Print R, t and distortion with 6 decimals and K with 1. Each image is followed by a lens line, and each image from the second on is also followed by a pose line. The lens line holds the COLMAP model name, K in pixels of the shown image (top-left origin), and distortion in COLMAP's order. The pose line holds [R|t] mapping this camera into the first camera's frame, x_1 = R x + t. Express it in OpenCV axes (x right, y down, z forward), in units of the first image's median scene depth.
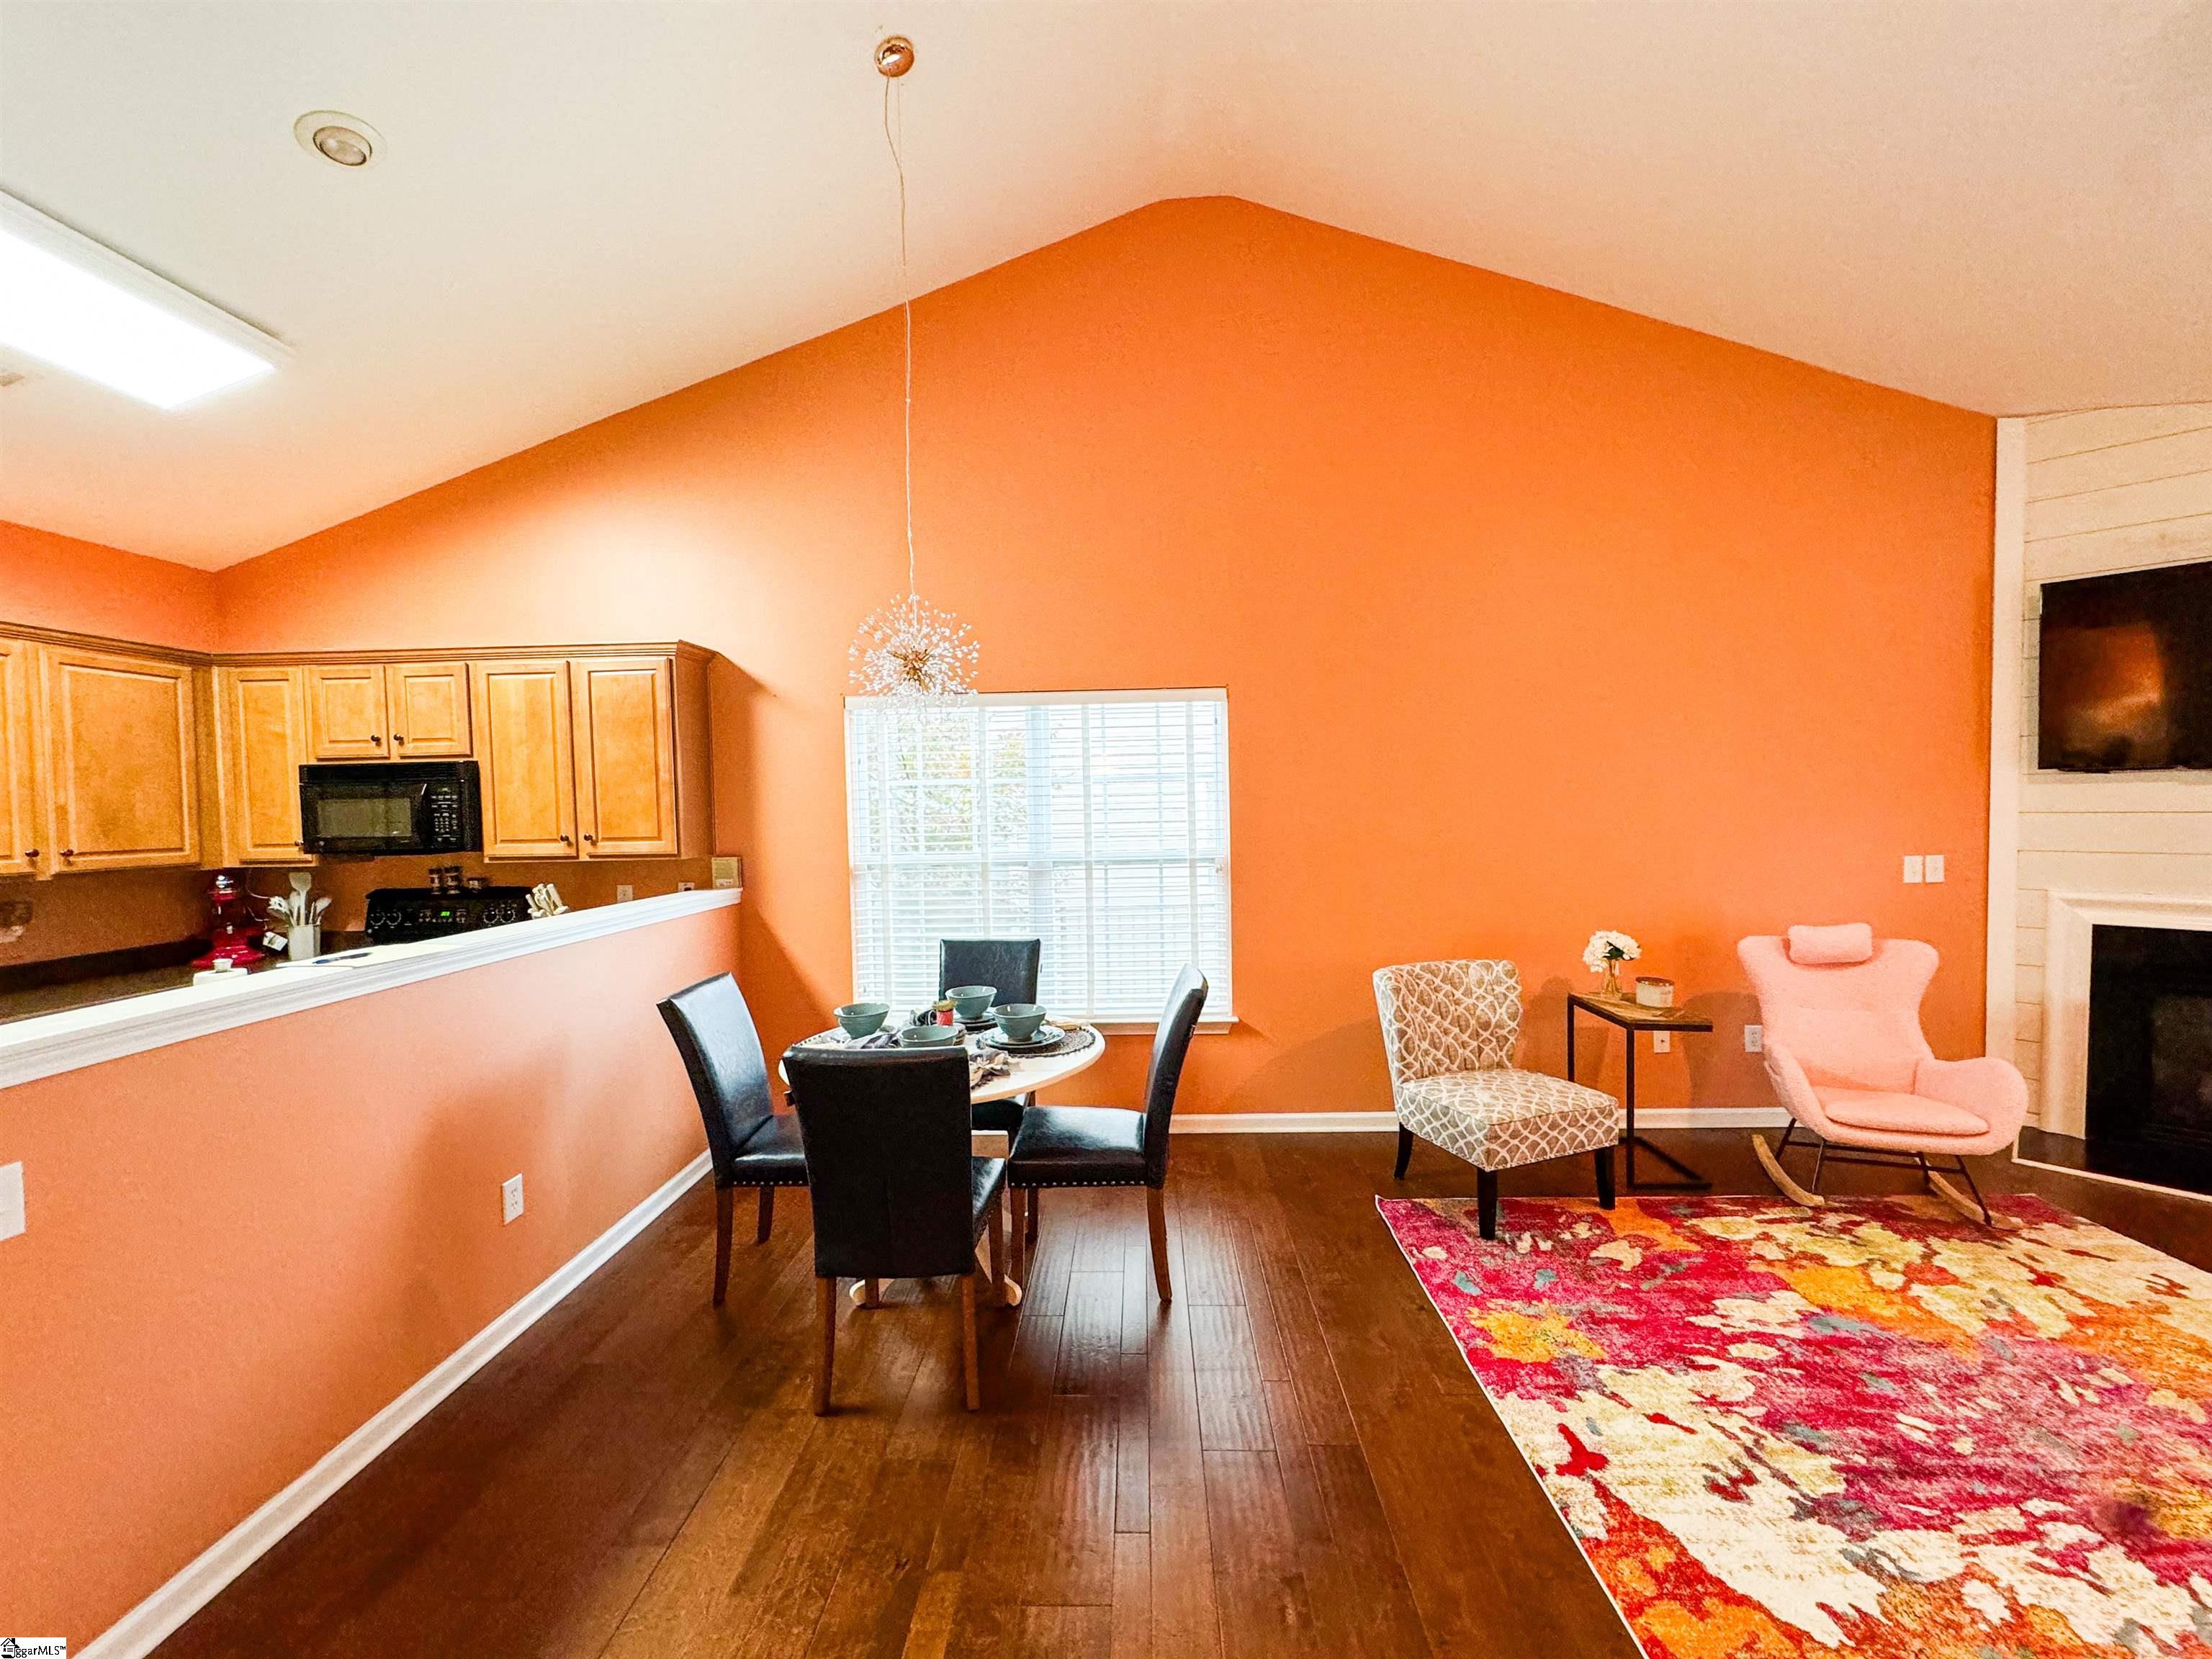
lens RADIAL K [[879.1, 0, 1106.0], [0, 879.1, 829.5], [0, 0, 1]] dist [0.000283, 0.000432]
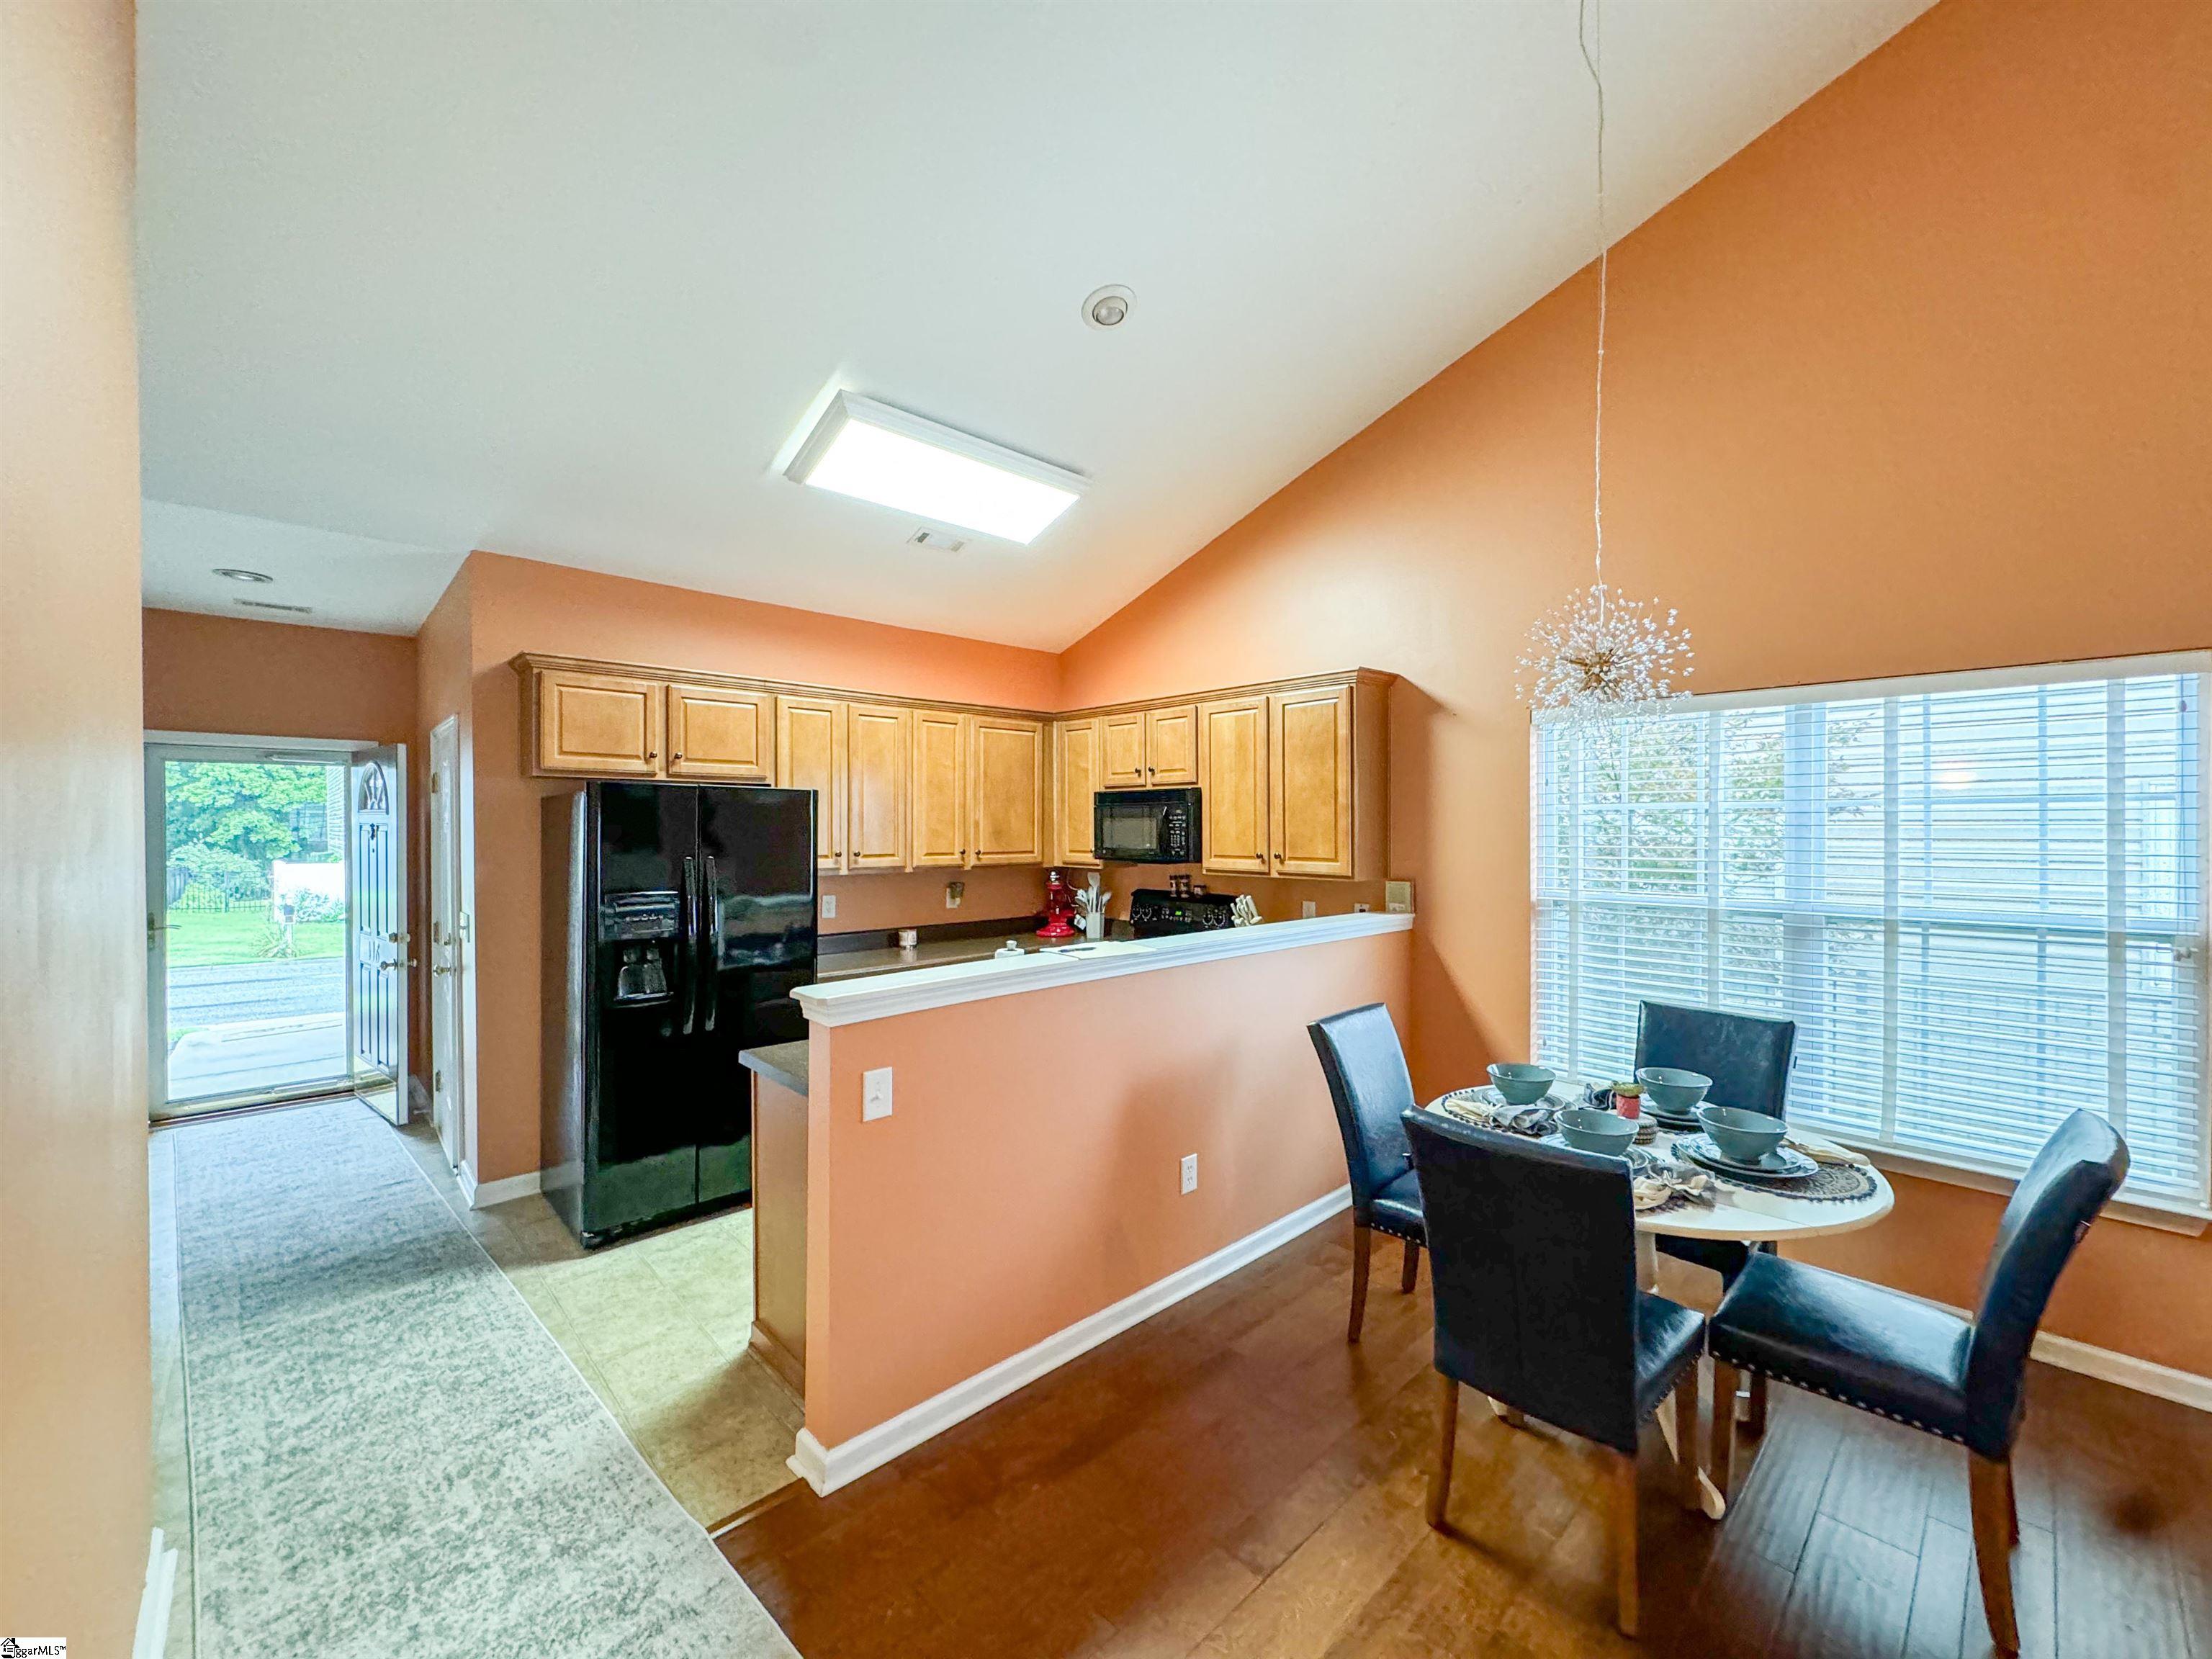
lens RADIAL K [[878.4, 0, 1106.0], [0, 878.4, 829.5], [0, 0, 1]] dist [-0.003289, -0.000333]
pose [[0.711011, 0.024164, -0.702765, 0.034221], [-0.035609, 0.999364, -0.001664, -0.018886], [0.702278, 0.026208, 0.711420, 0.090846]]
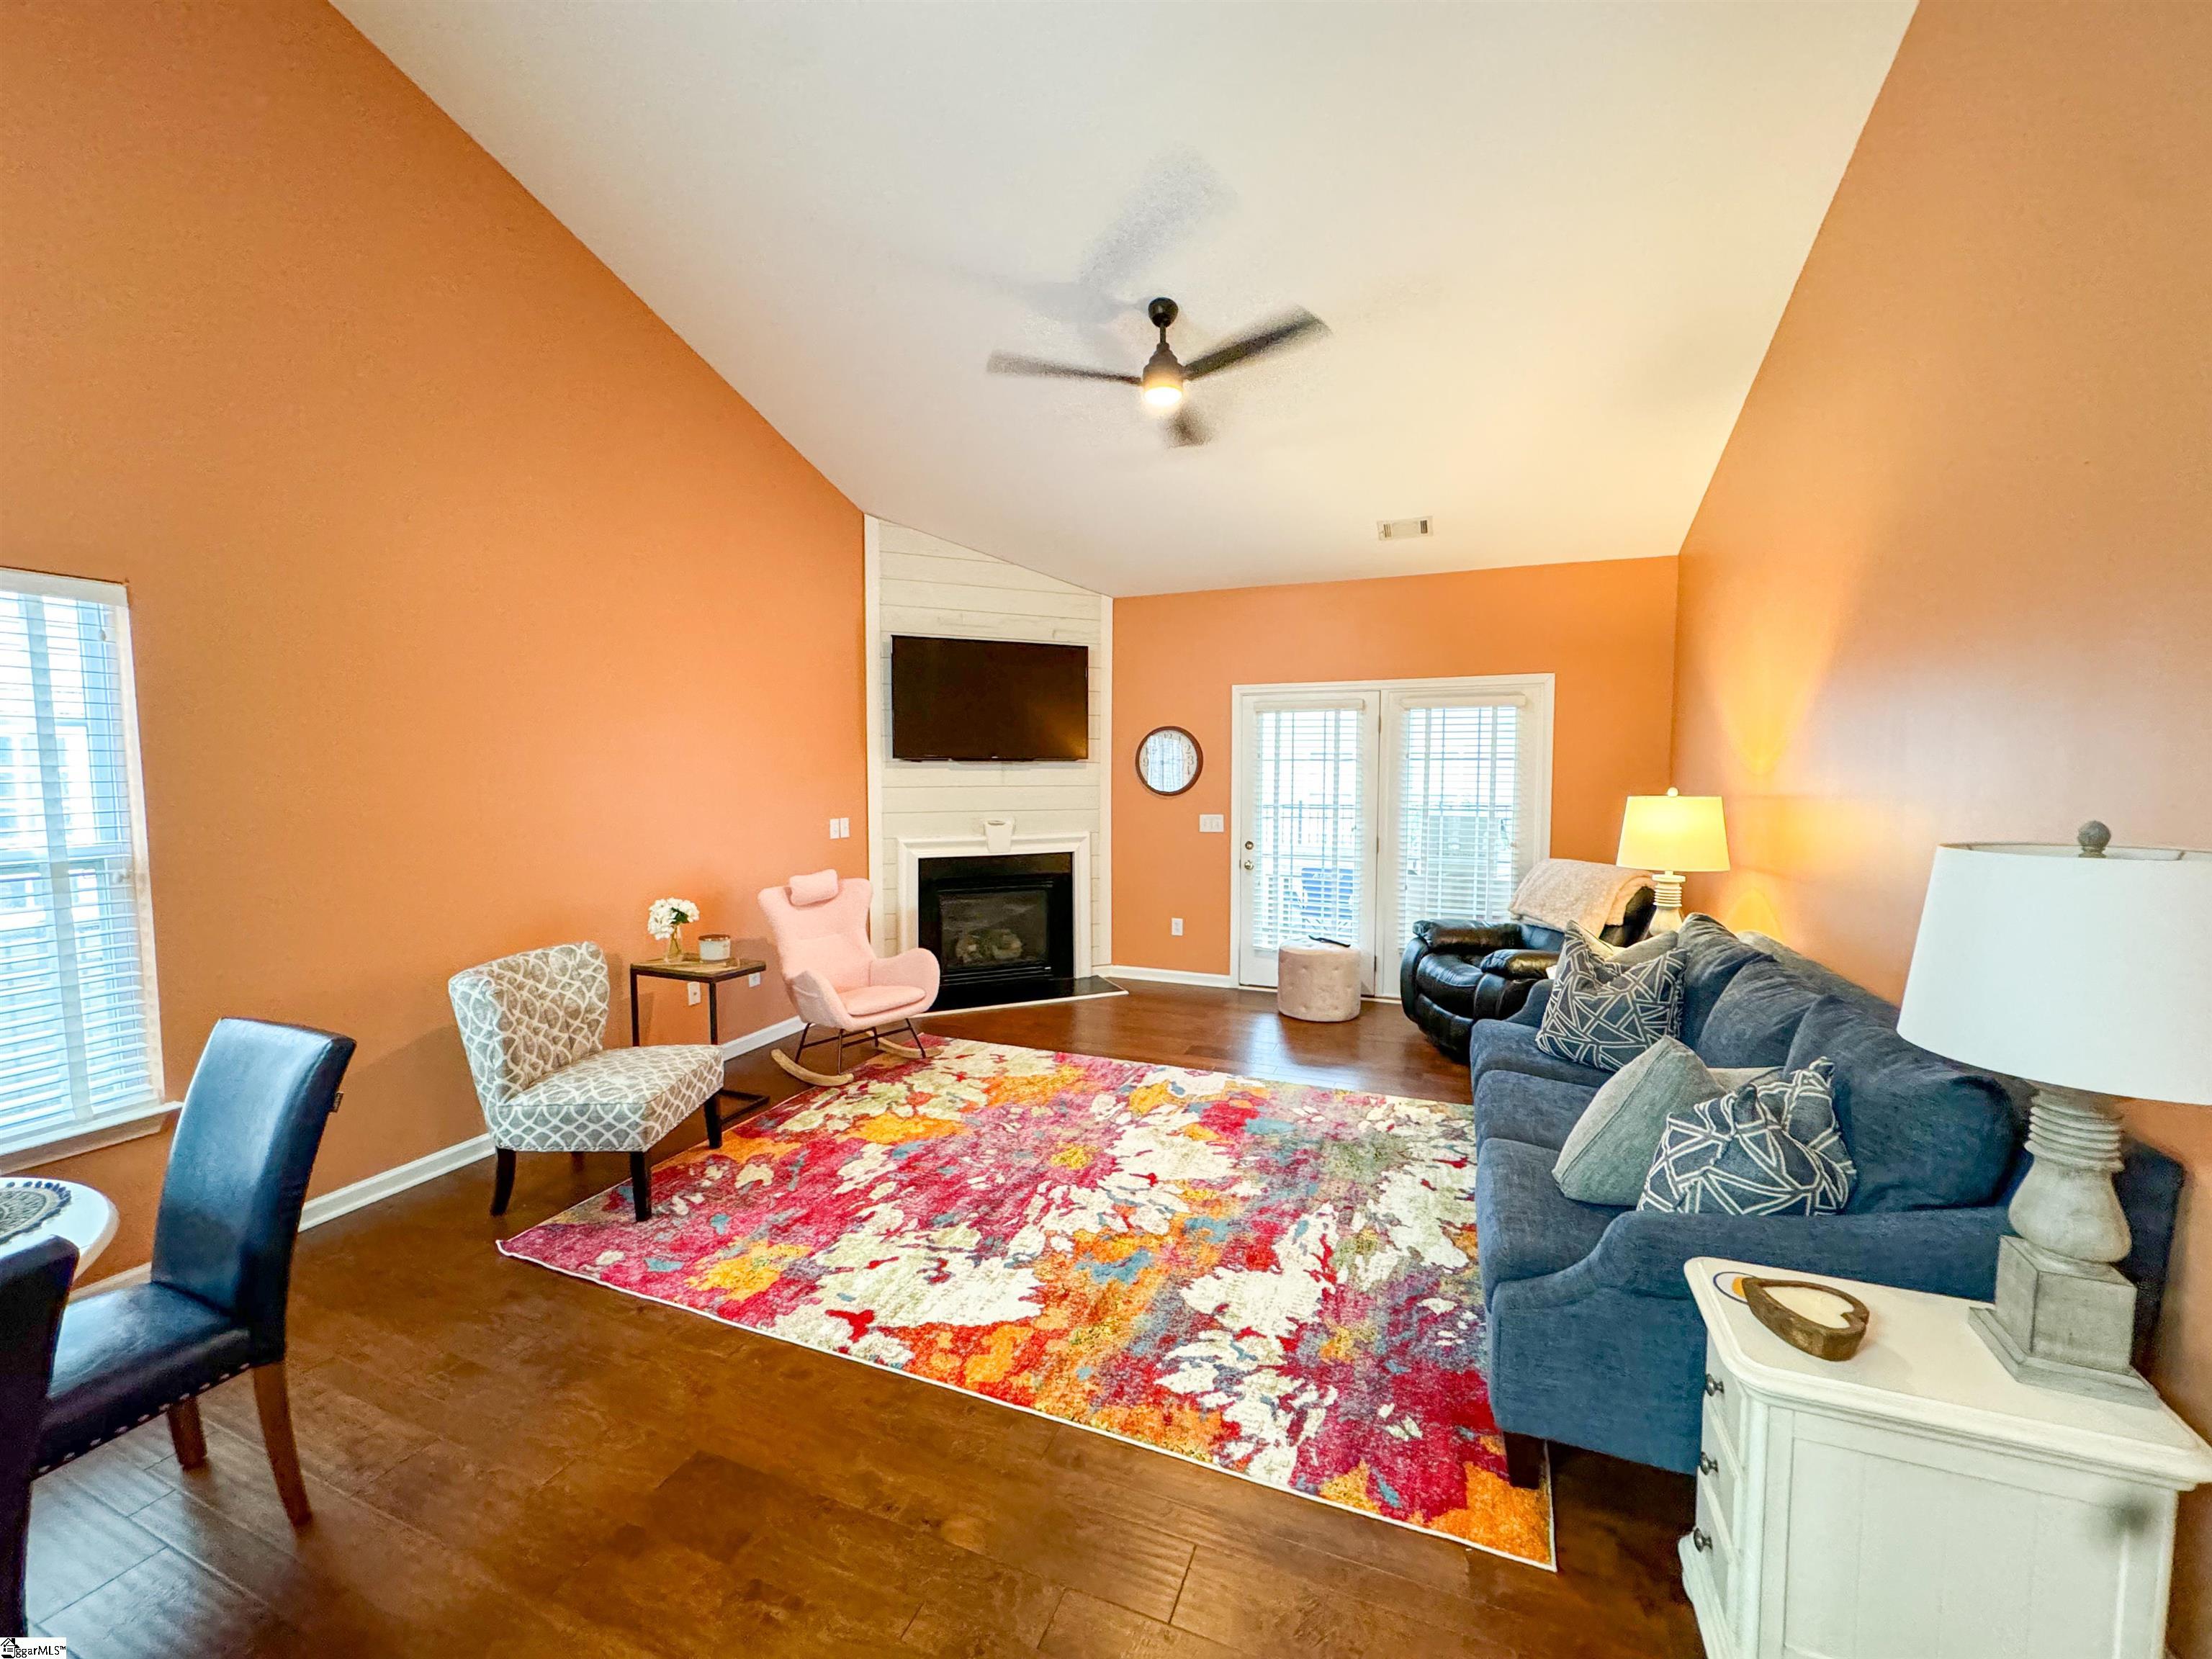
lens RADIAL K [[879.1, 0, 1106.0], [0, 879.1, 829.5], [0, 0, 1]] dist [0.000283, 0.000432]
pose [[0.340205, -0.043489, 0.939345, -0.291968], [0.022455, 0.999021, 0.038120, 0.005731], [-0.940083, 0.008124, 0.340849, 0.180250]]
